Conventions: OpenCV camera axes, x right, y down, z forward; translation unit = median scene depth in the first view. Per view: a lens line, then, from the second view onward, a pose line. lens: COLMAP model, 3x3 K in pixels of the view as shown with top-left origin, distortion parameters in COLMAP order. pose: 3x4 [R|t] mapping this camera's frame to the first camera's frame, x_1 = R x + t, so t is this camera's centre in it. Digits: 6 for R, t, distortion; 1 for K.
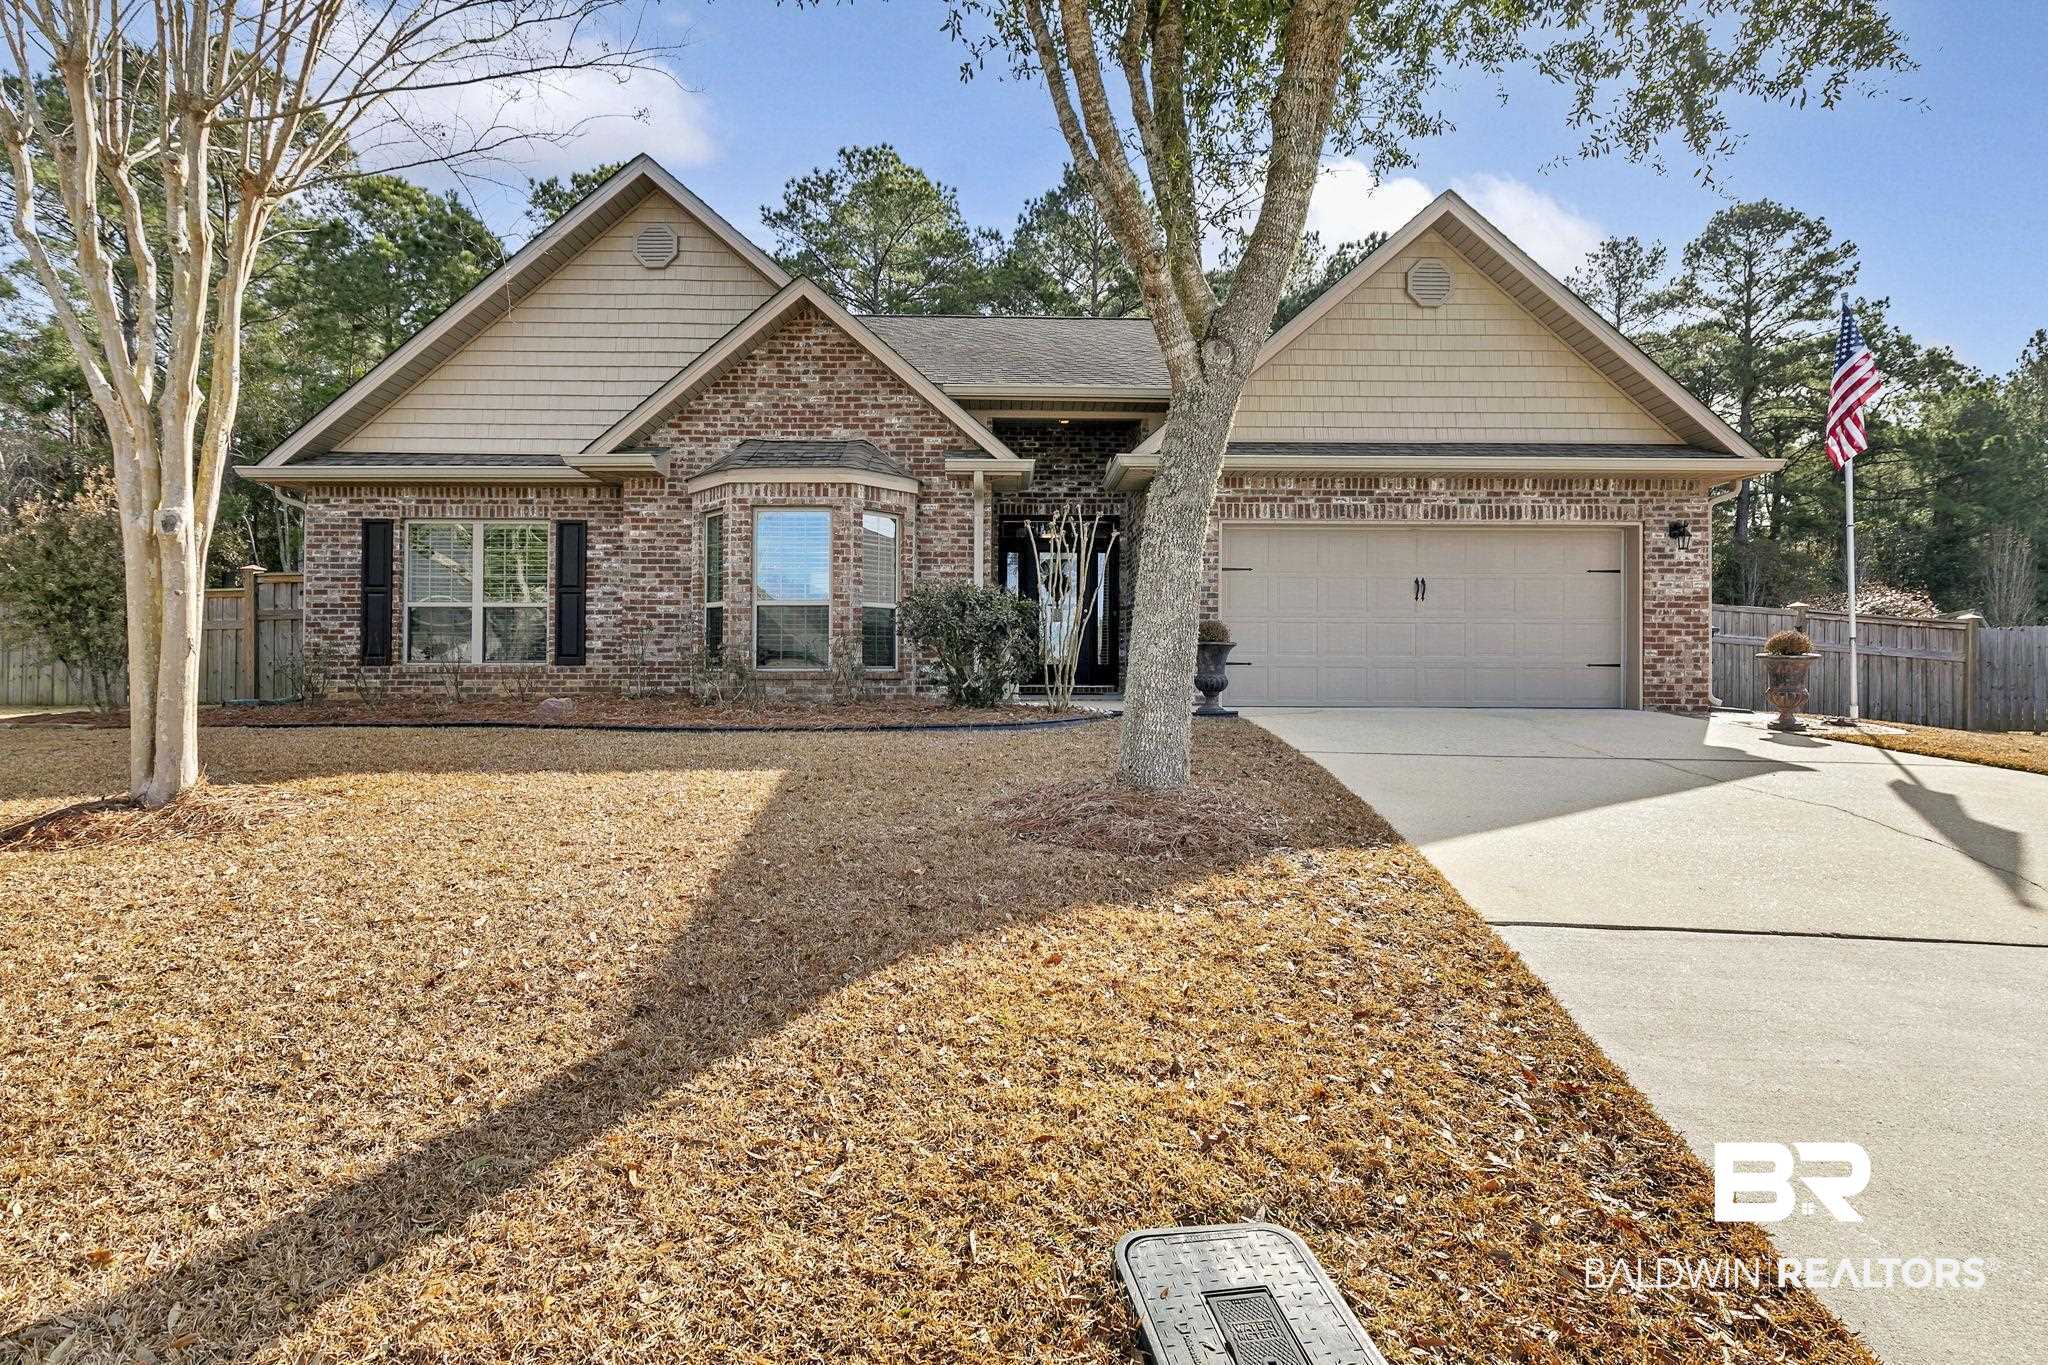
lens RADIAL K [[930.6, 0, 1028.8], [0, 930.6, 675.5], [0, 0, 1]] dist [0.001715, -0.002624]
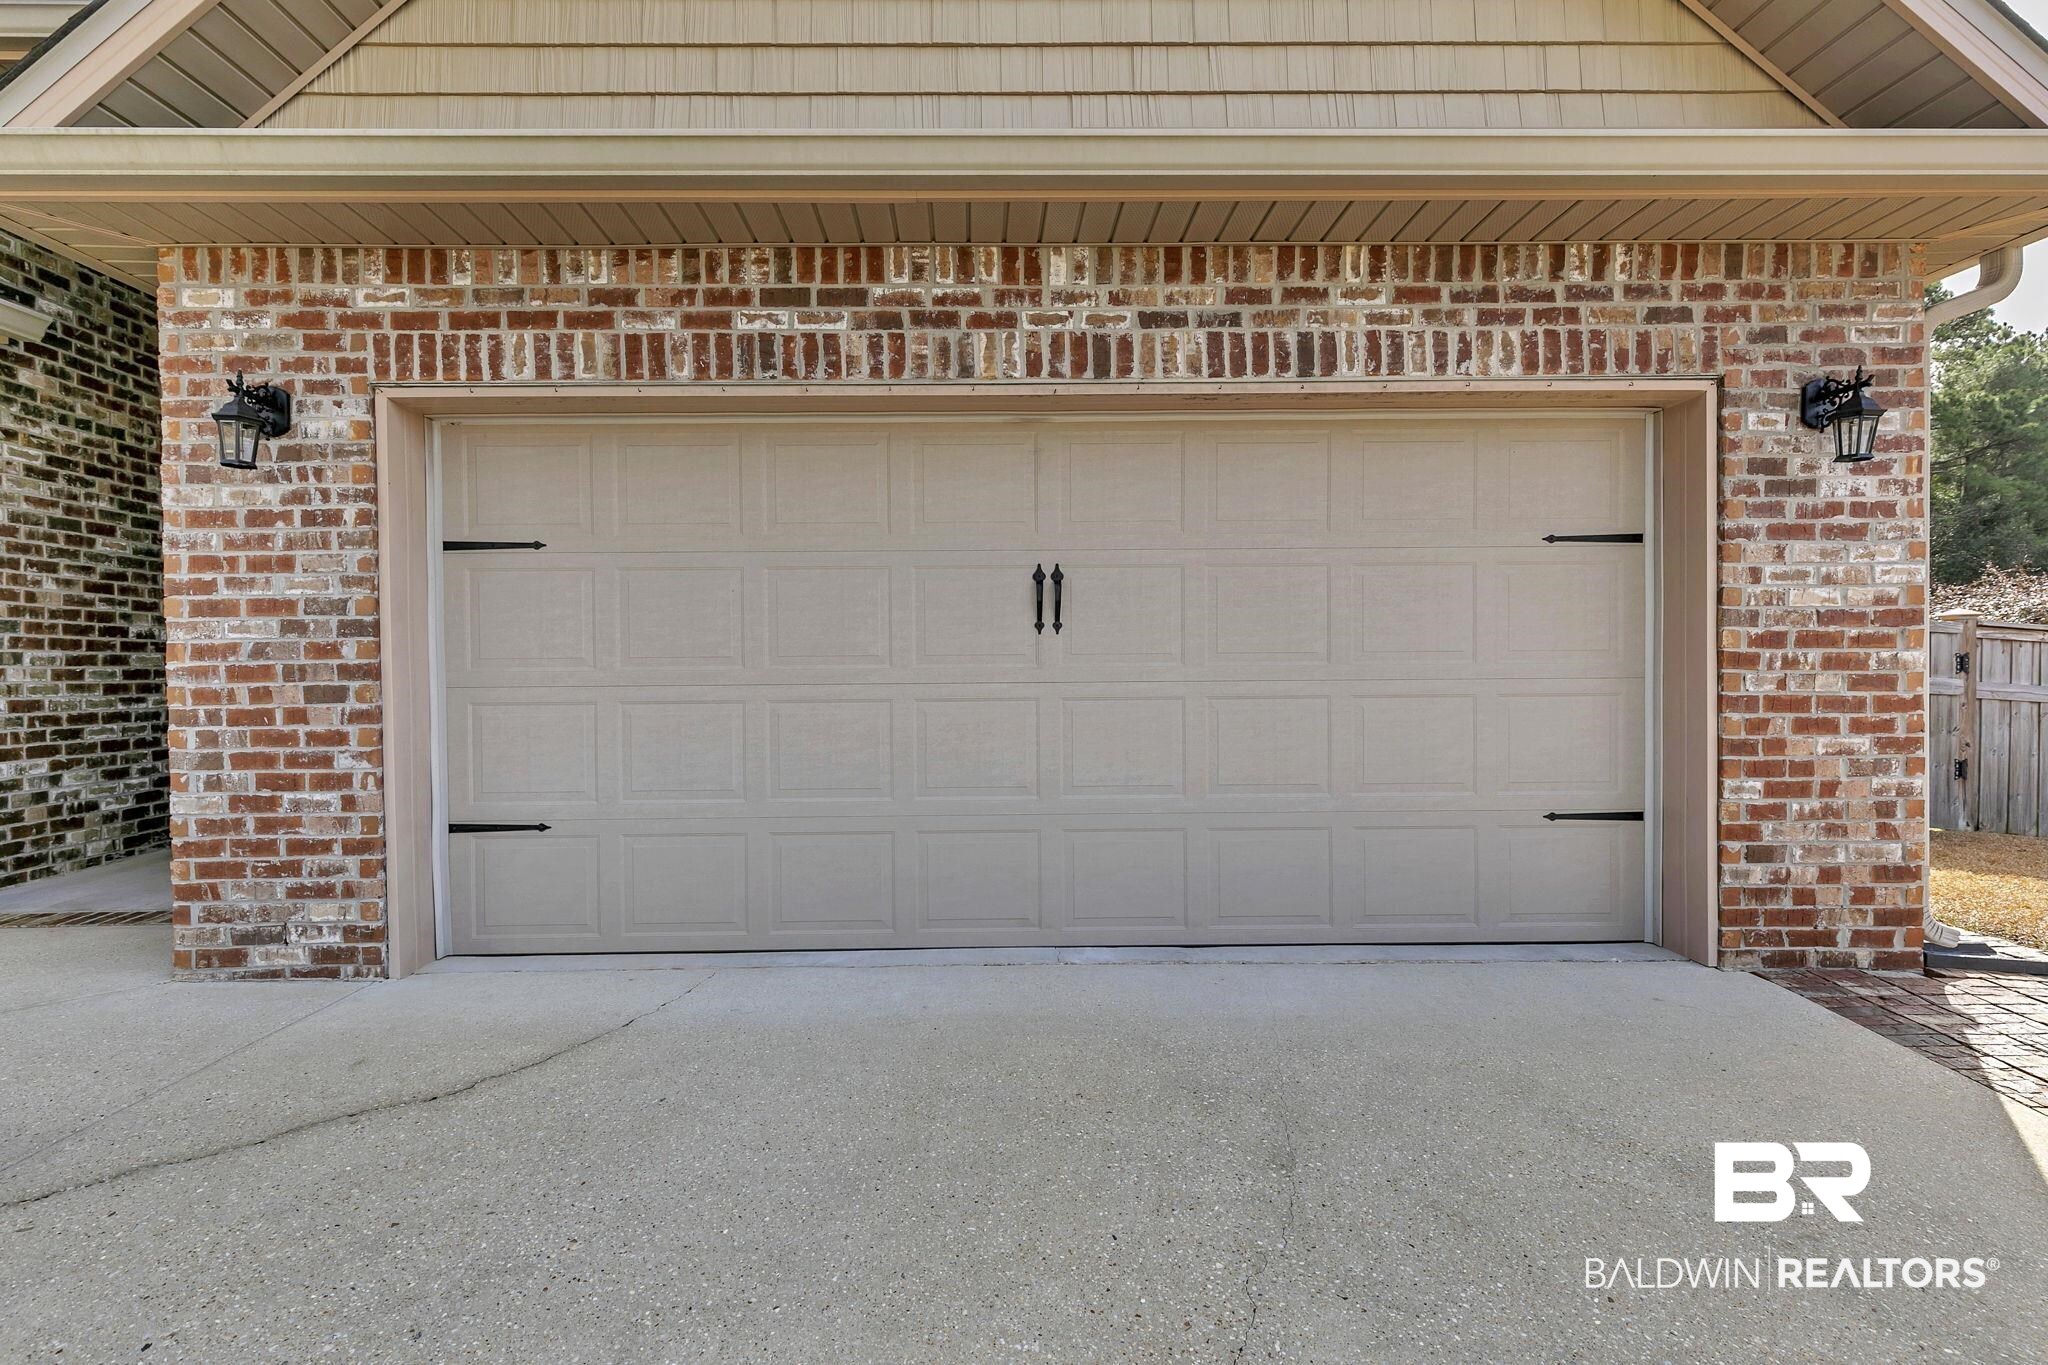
lens RADIAL K [[930.6, 0, 1015.6], [0, 930.6, 684.2], [0, 0, 1]] dist [0.001715, -0.002624]
pose [[0.999927, -0.012052, 0.000850, 0.418430], [0.012040, 0.999847, 0.012690, -0.067754], [-0.001003, -0.012679, 0.999919, 0.681107]]
